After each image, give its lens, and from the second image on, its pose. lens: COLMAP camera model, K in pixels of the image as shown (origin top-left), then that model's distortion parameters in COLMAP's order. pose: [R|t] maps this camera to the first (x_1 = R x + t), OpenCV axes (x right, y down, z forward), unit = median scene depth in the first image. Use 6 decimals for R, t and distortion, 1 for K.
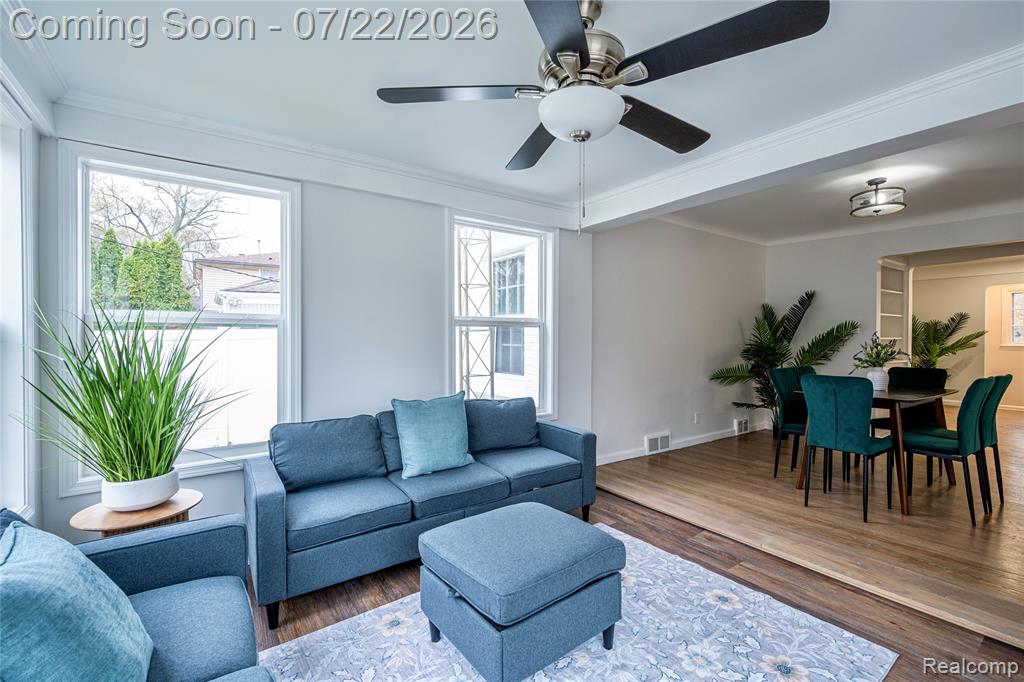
lens RADIAL K [[436.5, 0, 512.0], [0, 436.5, 341.0], [0, 0, 1]] dist [-0.021767, 0.000106]
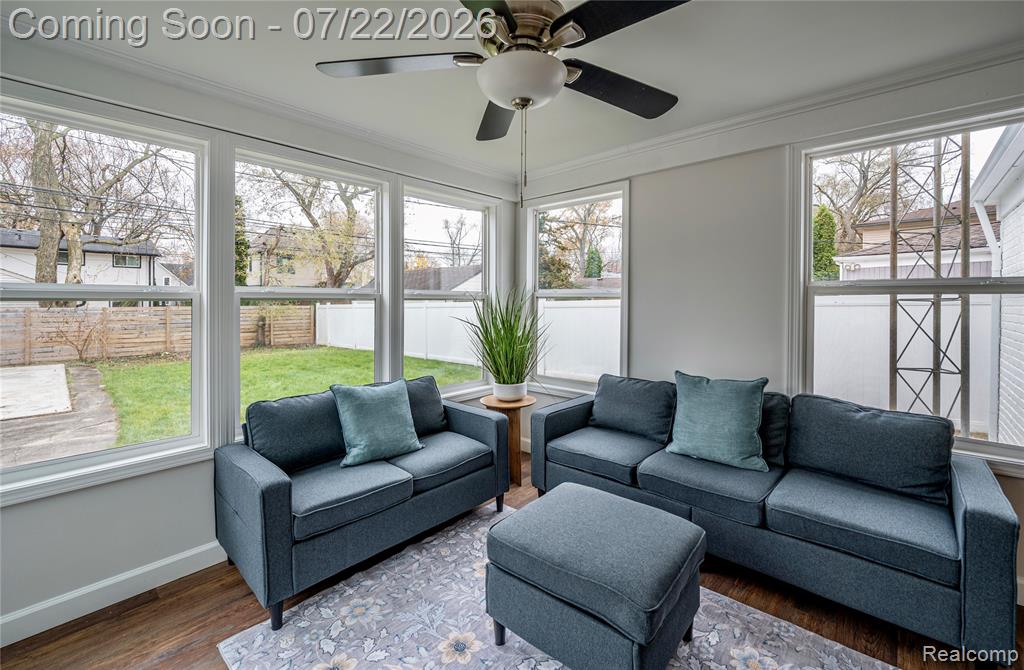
lens RADIAL K [[429.3, 0, 521.3], [0, 429.3, 305.0], [0, 0, 1]] dist [0.017531, -0.013362]
pose [[0.228327, 0.006953, -0.973560, 0.616365], [-0.016694, 0.999855, 0.003226, -0.014270], [0.973441, 0.015516, 0.228410, 0.442079]]
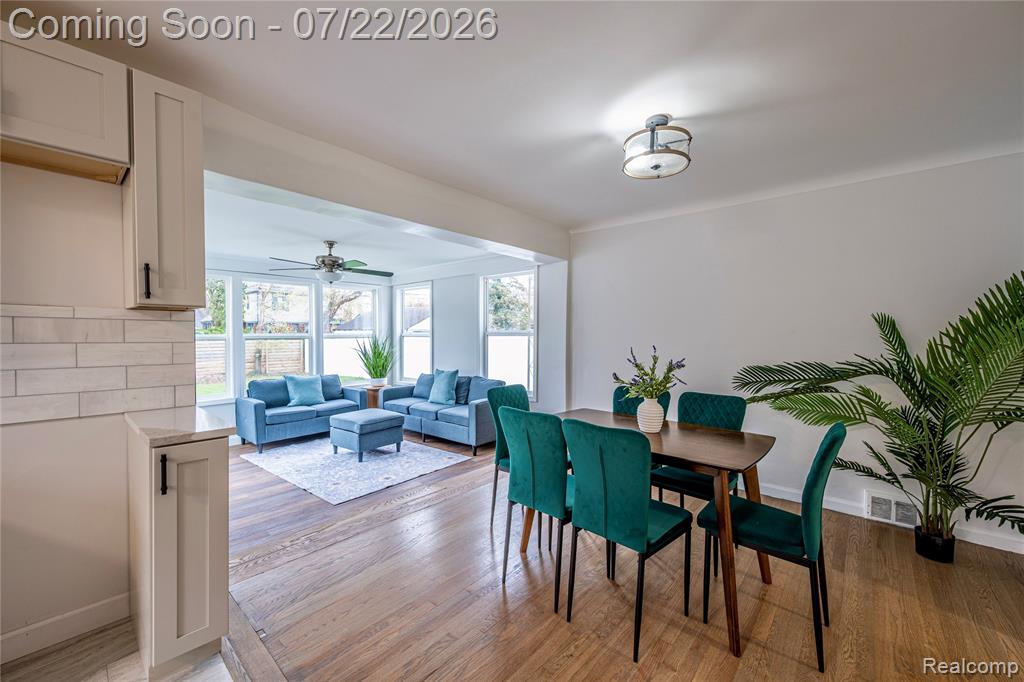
lens RADIAL K [[407.6, 0, 527.0], [0, 407.6, 340.4], [0, 0, 1]] dist [0.000552, 0.000026]
pose [[0.266264, 0.011645, -0.963830, 1.997266], [-0.012575, 0.999884, 0.008607, -0.044085], [0.963818, 0.009828, 0.266380, 0.908754]]
